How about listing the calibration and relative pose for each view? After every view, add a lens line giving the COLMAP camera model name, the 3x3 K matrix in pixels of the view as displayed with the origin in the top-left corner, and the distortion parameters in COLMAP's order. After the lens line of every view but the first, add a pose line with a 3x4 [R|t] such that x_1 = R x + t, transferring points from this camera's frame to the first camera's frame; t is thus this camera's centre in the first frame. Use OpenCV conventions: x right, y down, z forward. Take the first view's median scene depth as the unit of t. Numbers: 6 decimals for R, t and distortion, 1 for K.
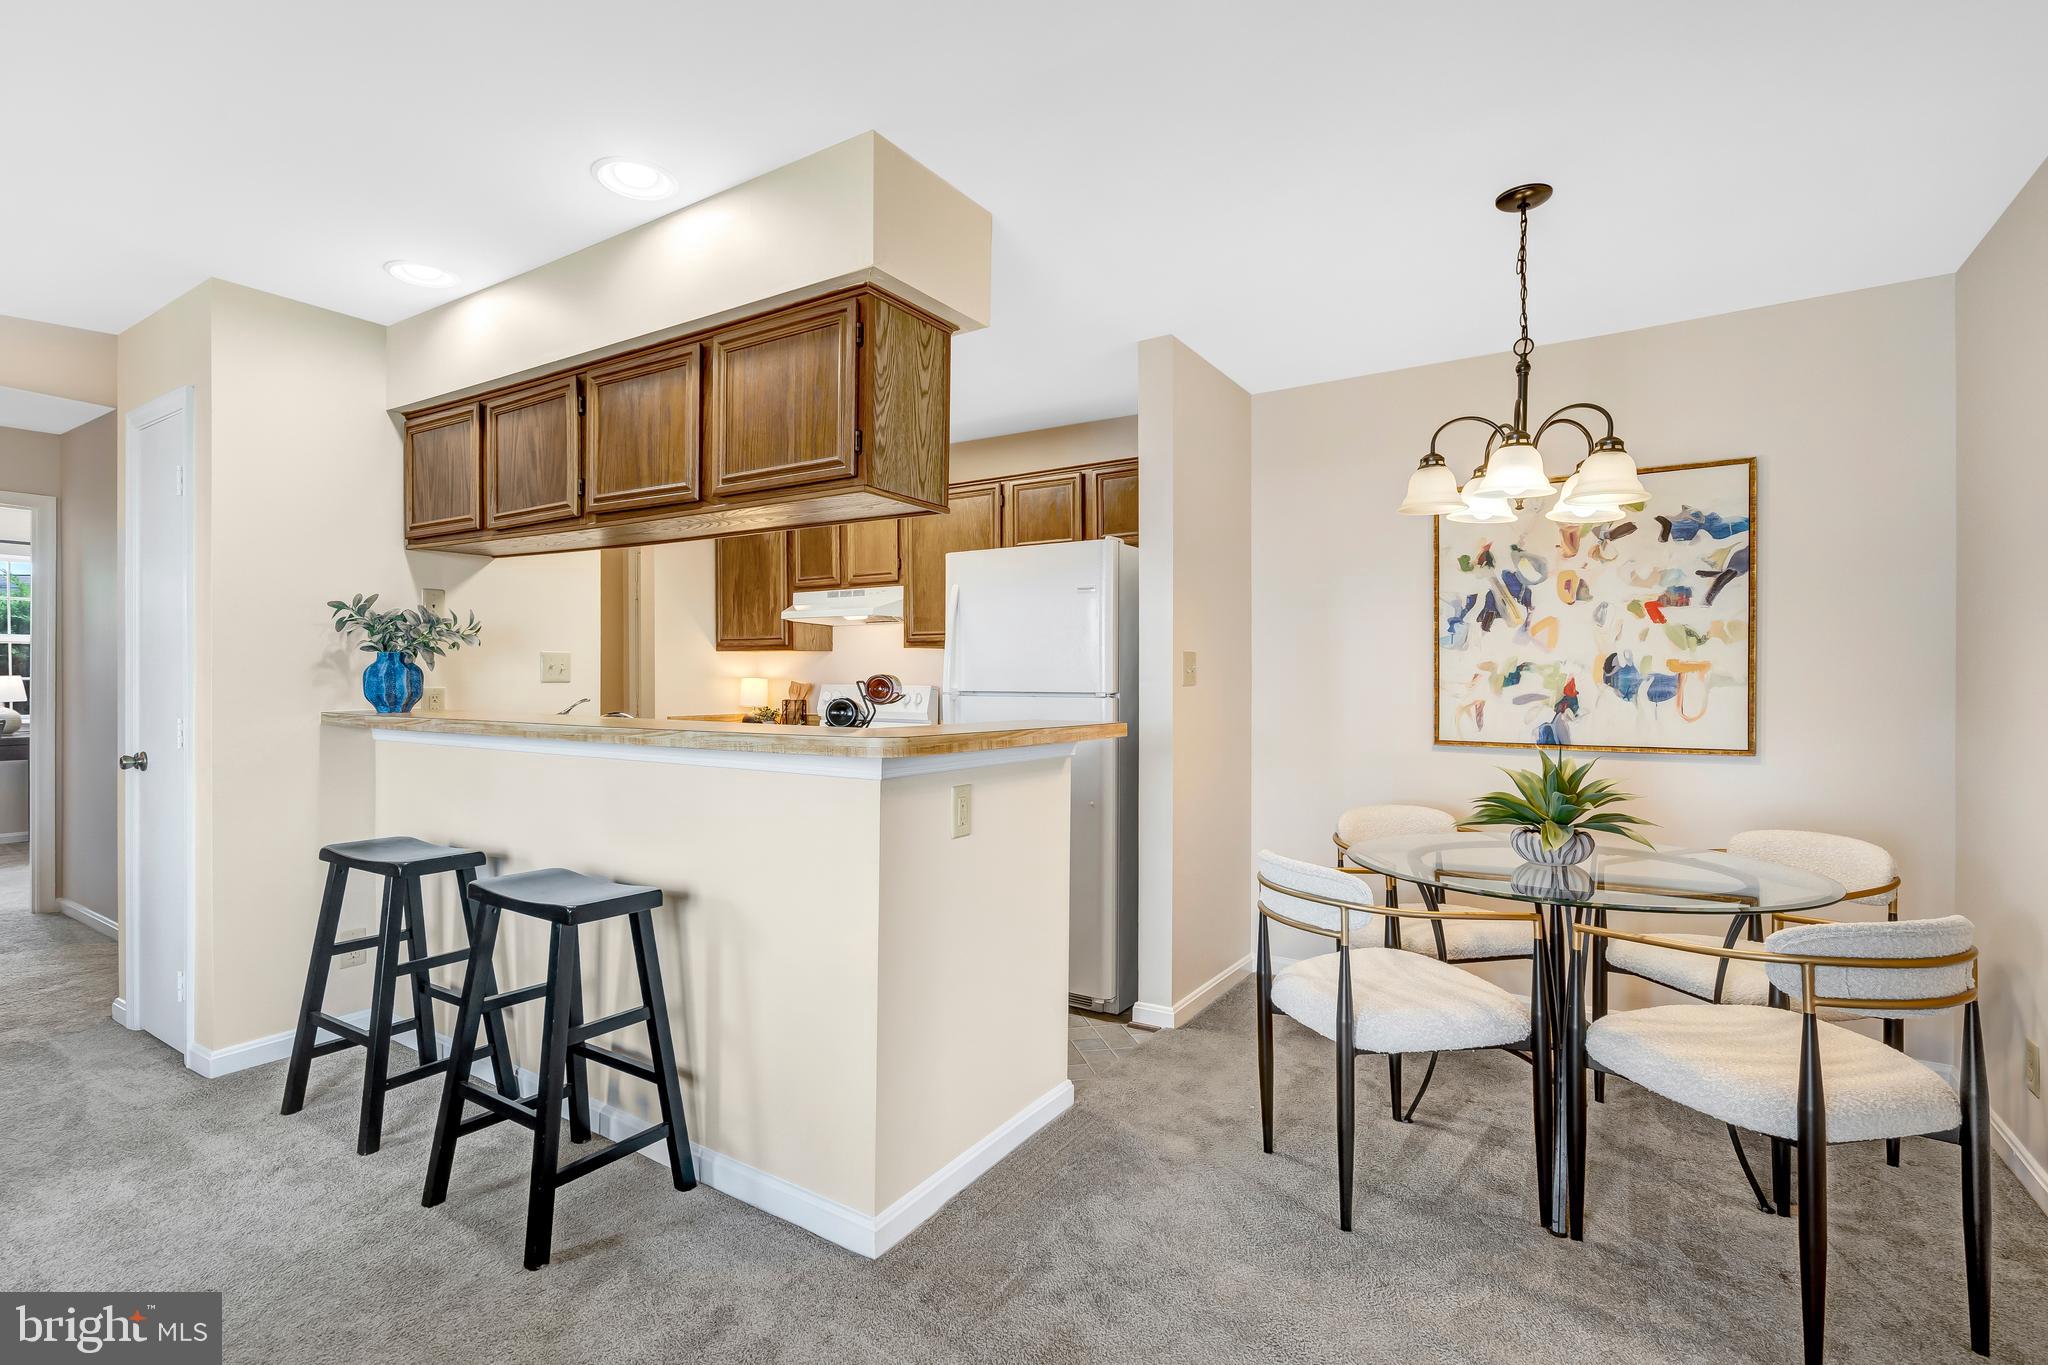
lens RADIAL K [[946.9, 0, 1015.6], [0, 946.9, 680.2], [0, 0, 1]] dist [-0.001556, -0.000242]
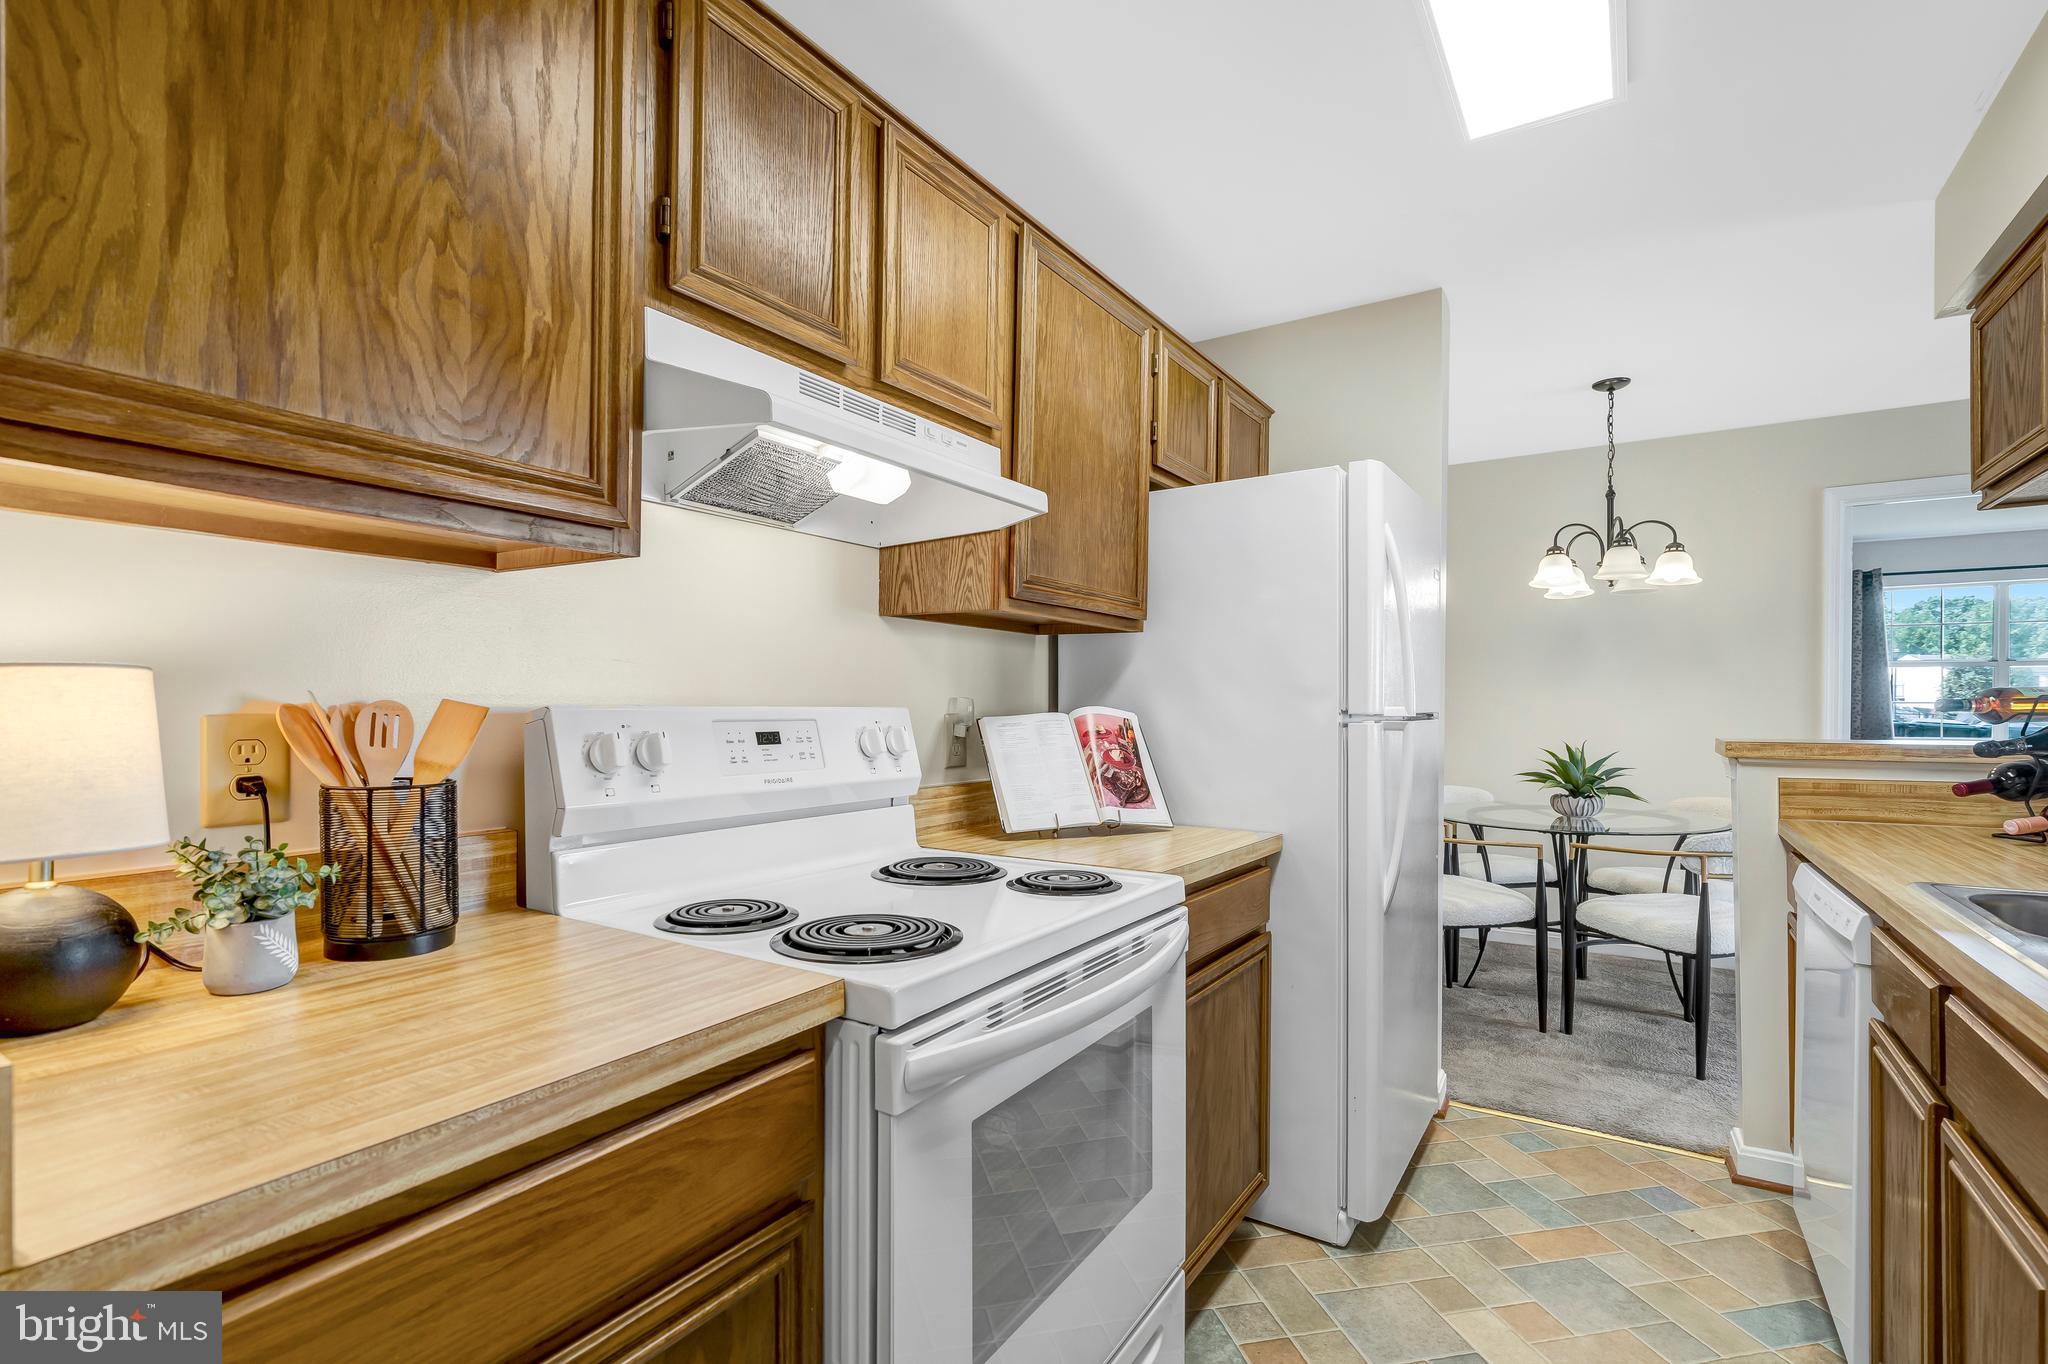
lens RADIAL K [[938.0, 0, 1023.3], [0, 938.0, 707.6], [0, 0, 1]] dist [0.001272, 0.000229]
pose [[-0.005126, -0.005834, 0.999970, -0.730692], [-0.000777, 0.999983, 0.005830, 0.005130], [-0.999987, -0.000747, -0.005130, 1.449280]]
